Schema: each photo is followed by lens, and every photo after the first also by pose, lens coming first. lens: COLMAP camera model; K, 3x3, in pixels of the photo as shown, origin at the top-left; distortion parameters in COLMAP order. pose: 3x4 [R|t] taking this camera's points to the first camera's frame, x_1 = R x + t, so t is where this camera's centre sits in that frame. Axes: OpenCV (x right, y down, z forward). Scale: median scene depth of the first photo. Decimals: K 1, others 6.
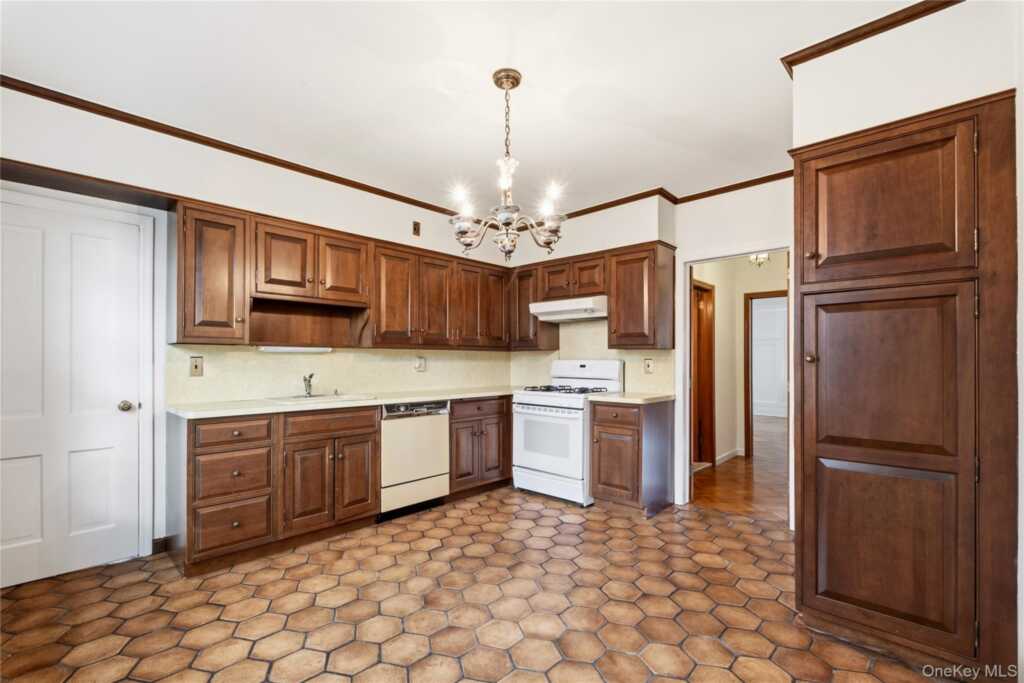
lens RADIAL K [[445.8, 0, 515.5], [0, 445.8, 342.9], [0, 0, 1]] dist [0.001130, -0.000197]
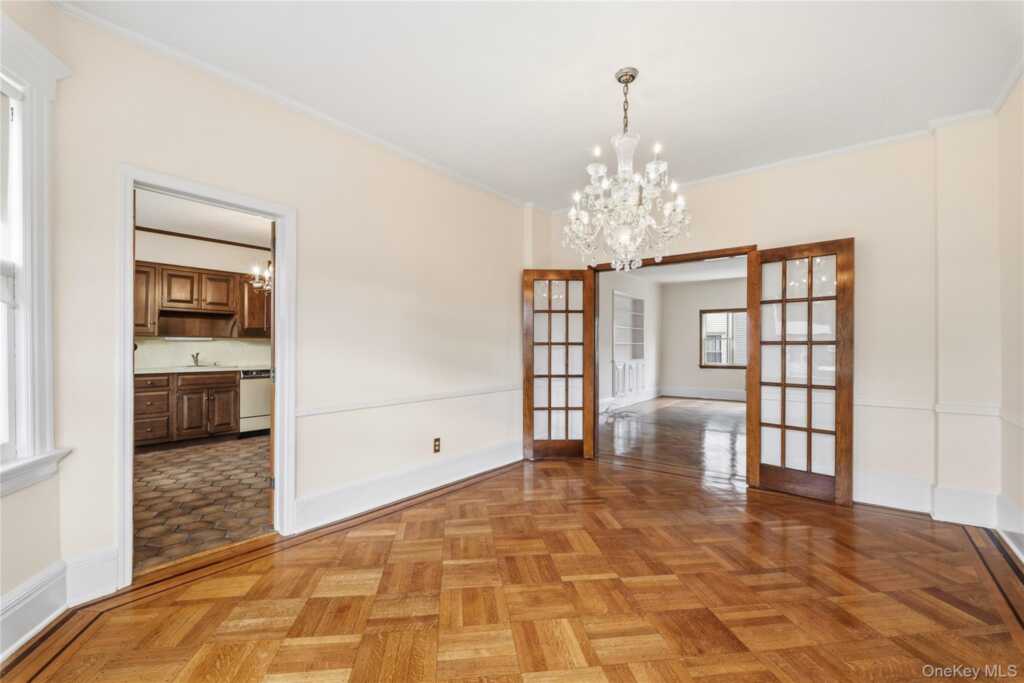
lens RADIAL K [[445.8, 0, 515.5], [0, 445.8, 342.9], [0, 0, 1]] dist [0.001130, -0.000197]
pose [[0.995916, 0.002214, -0.090256, 0.967397], [-0.000167, 0.999743, 0.022676, -0.008010], [0.090283, -0.022568, 0.995660, -0.654762]]
